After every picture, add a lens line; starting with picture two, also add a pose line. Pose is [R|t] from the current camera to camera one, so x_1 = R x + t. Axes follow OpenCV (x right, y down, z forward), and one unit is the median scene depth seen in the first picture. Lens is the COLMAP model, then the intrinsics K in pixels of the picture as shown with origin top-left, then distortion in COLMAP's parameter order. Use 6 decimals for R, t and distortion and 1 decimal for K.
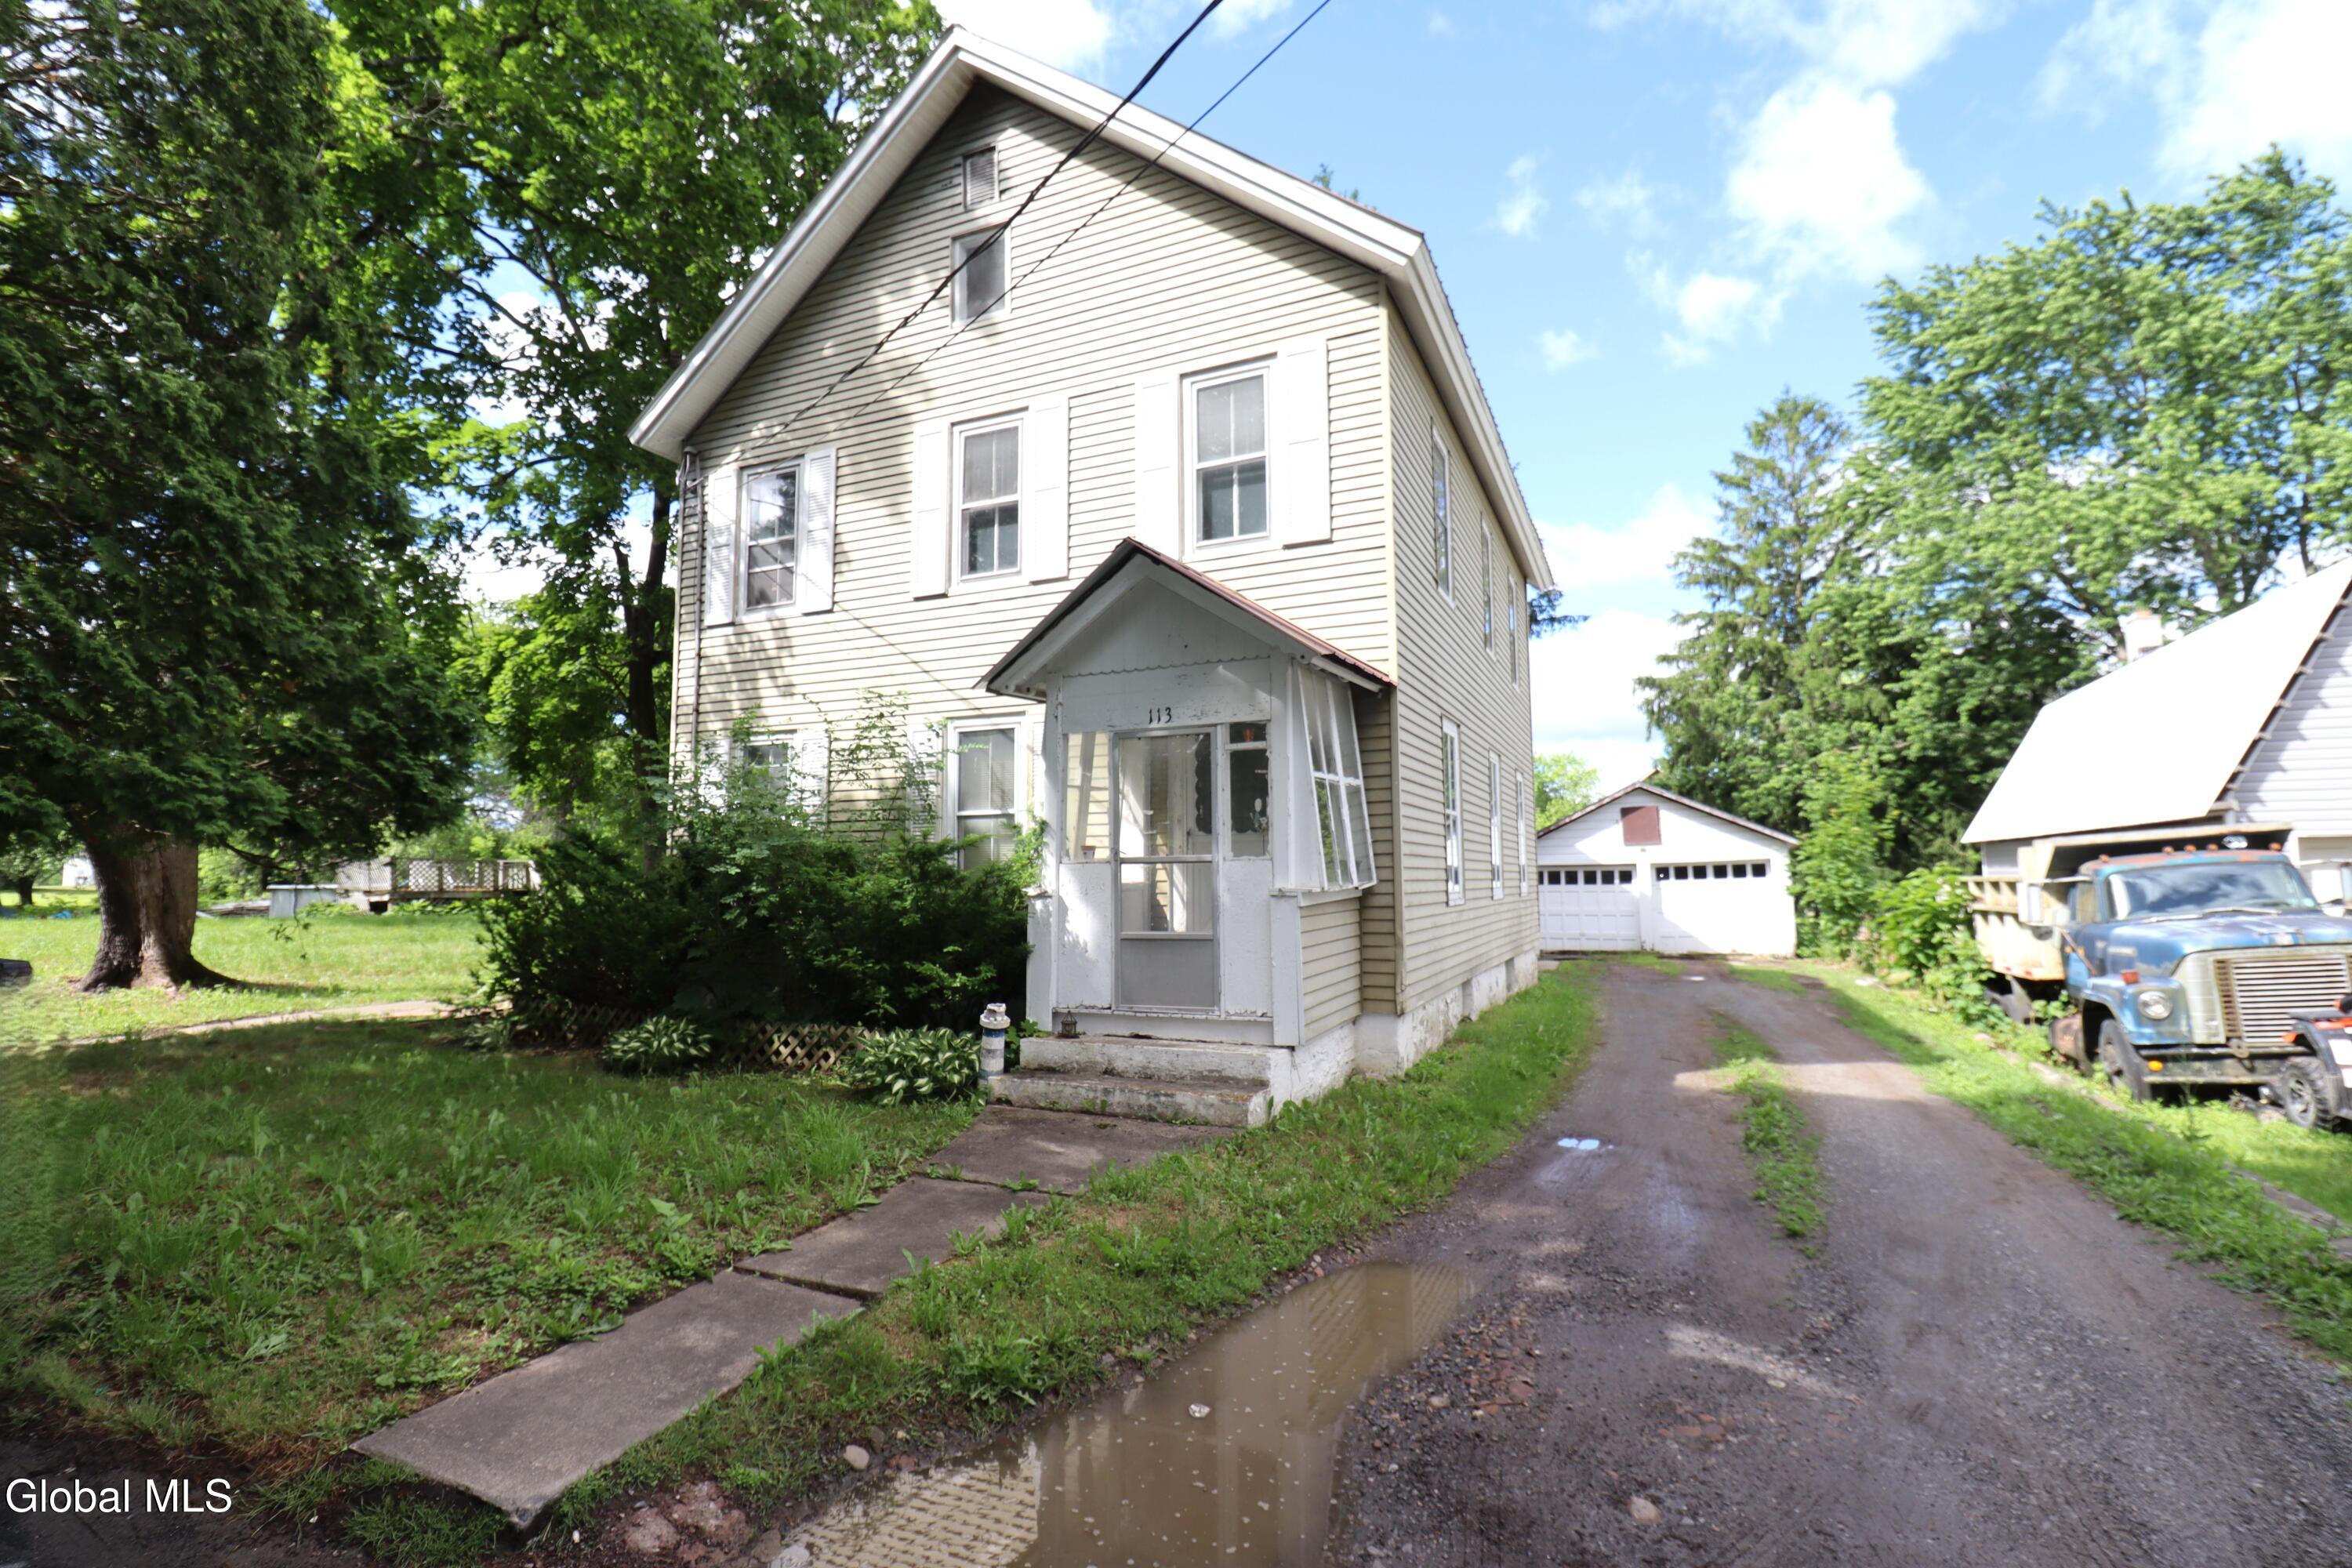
lens RADIAL K [[1093.6, 0, 1167.8], [0, 1093.6, 790.5], [0, 0, 1]] dist [-0.012832, -0.006700]
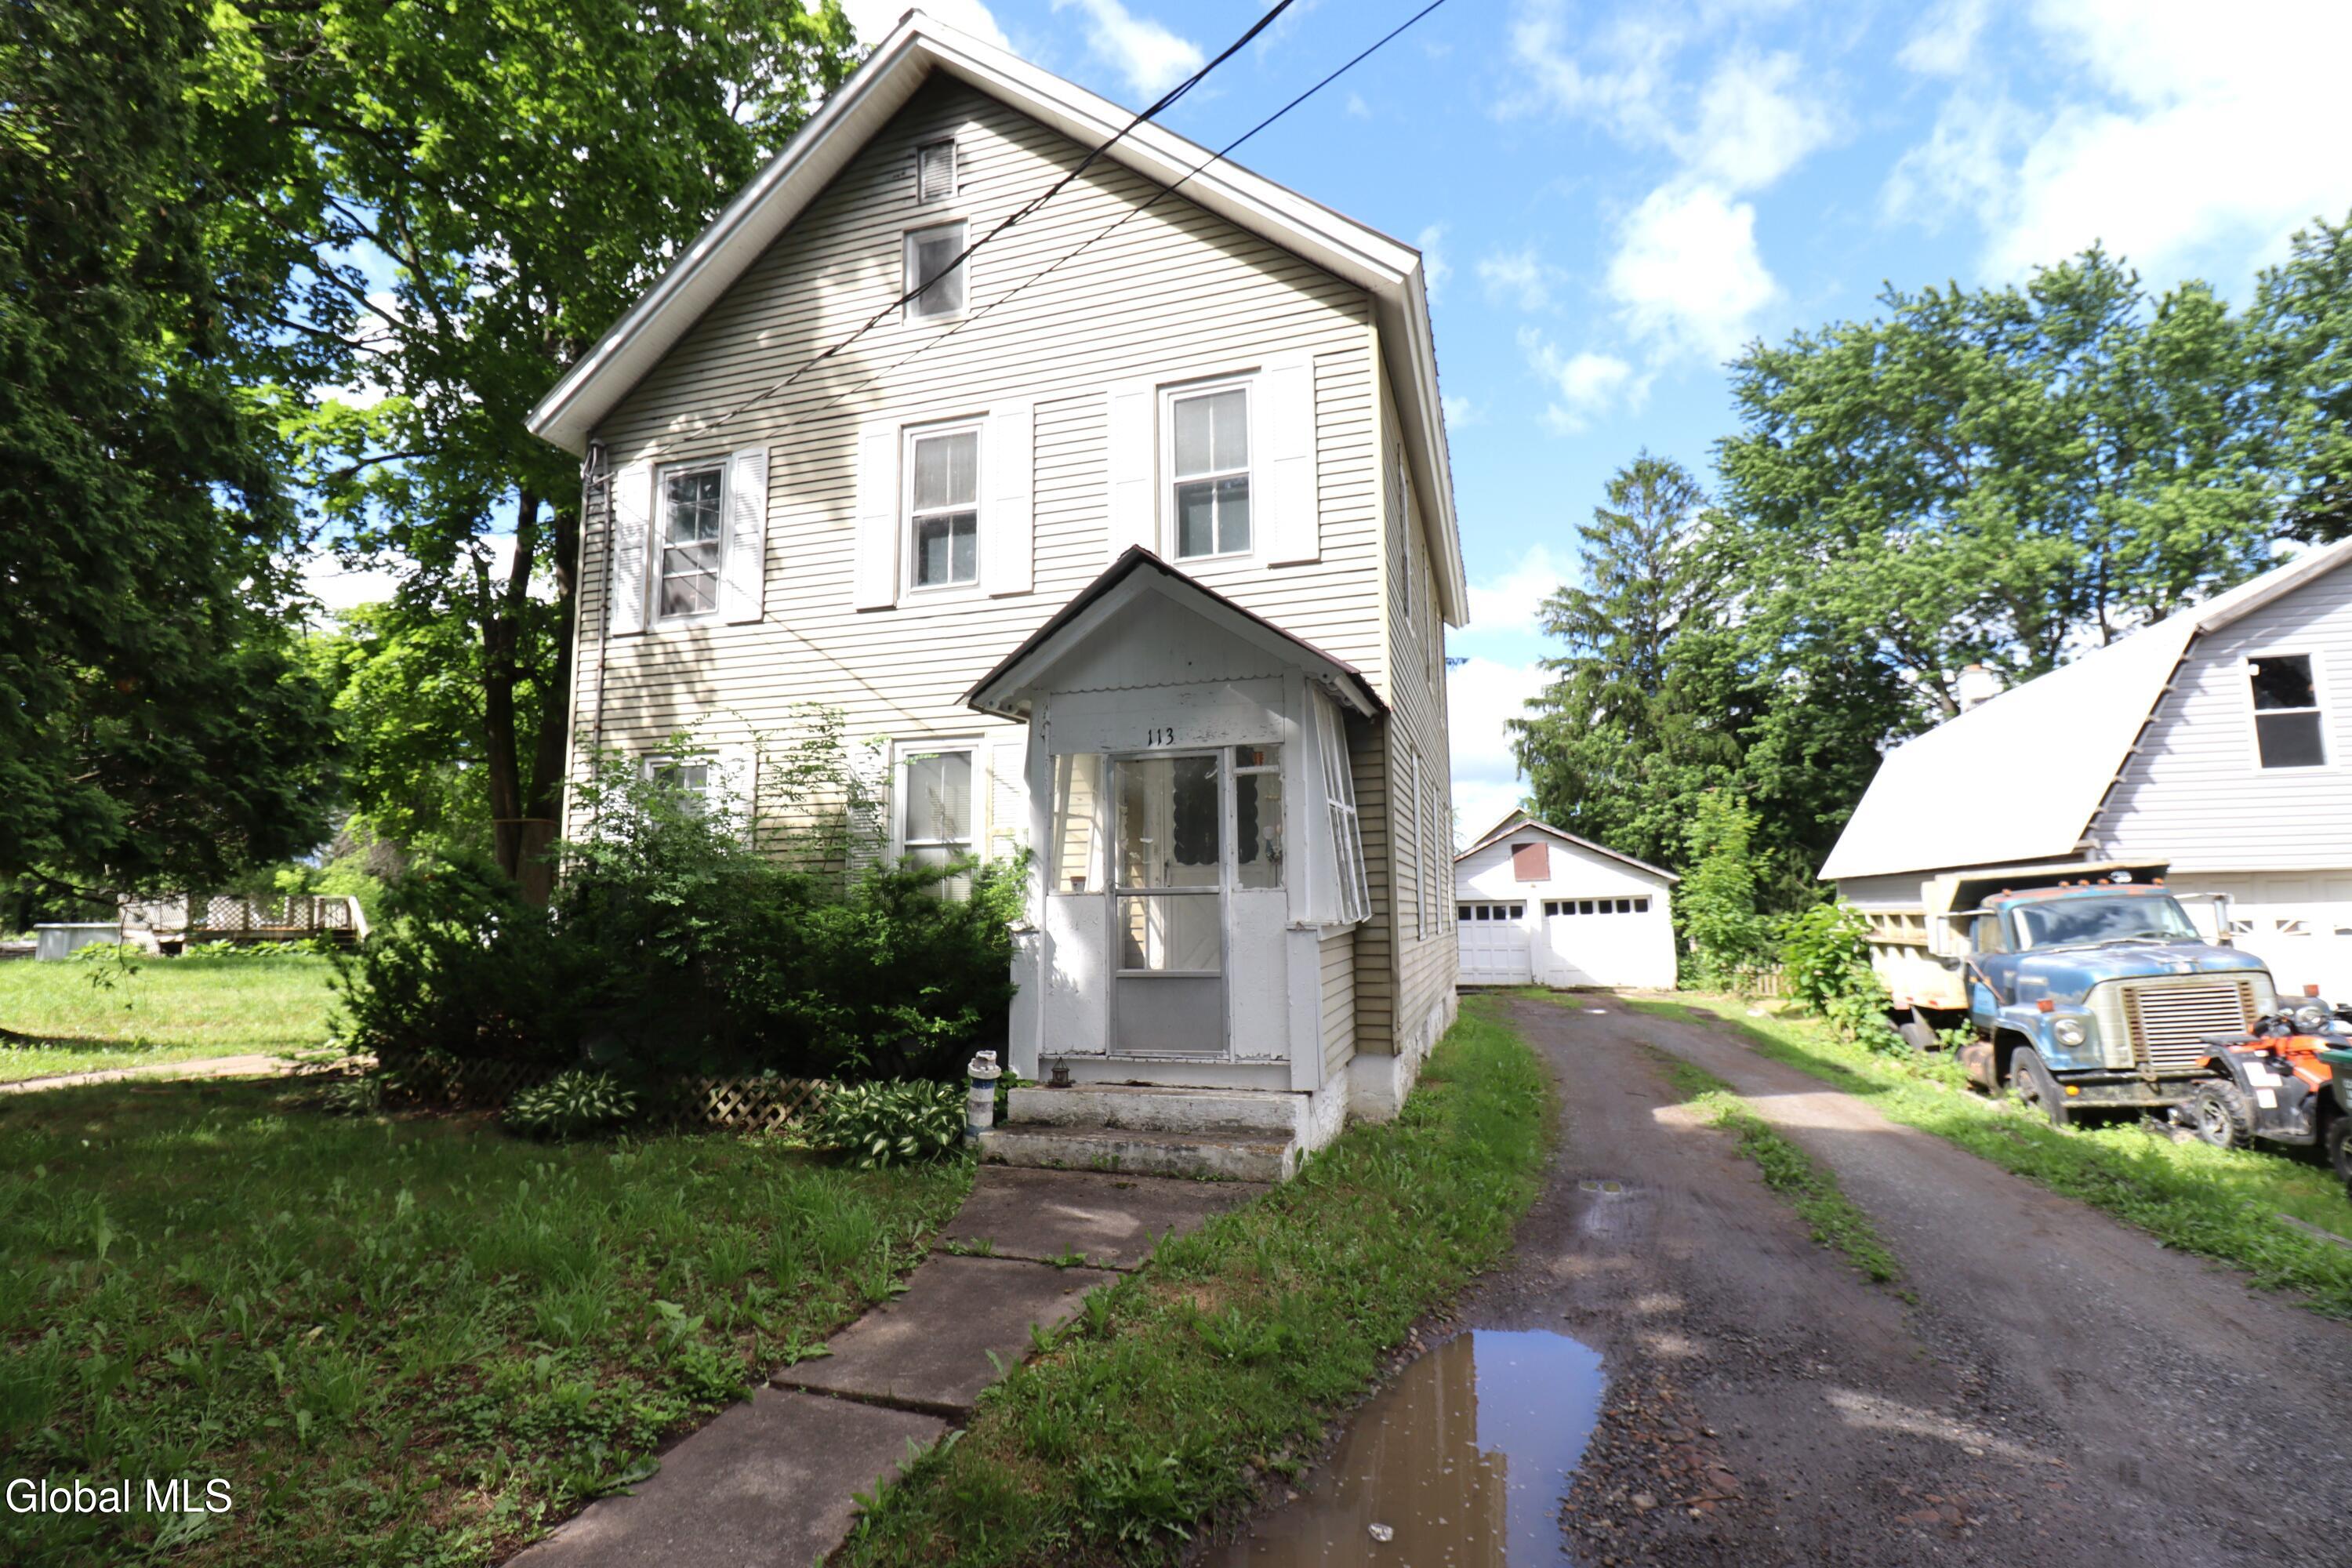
lens RADIAL K [[1093.6, 0, 1155.7], [0, 1093.6, 788.9], [0, 0, 1]] dist [-0.012832, -0.006700]
pose [[0.992580, 0.011611, 0.121041, -0.093306], [-0.007304, 0.999326, -0.035962, 0.007333], [-0.121377, 0.034811, 0.991996, 0.057664]]
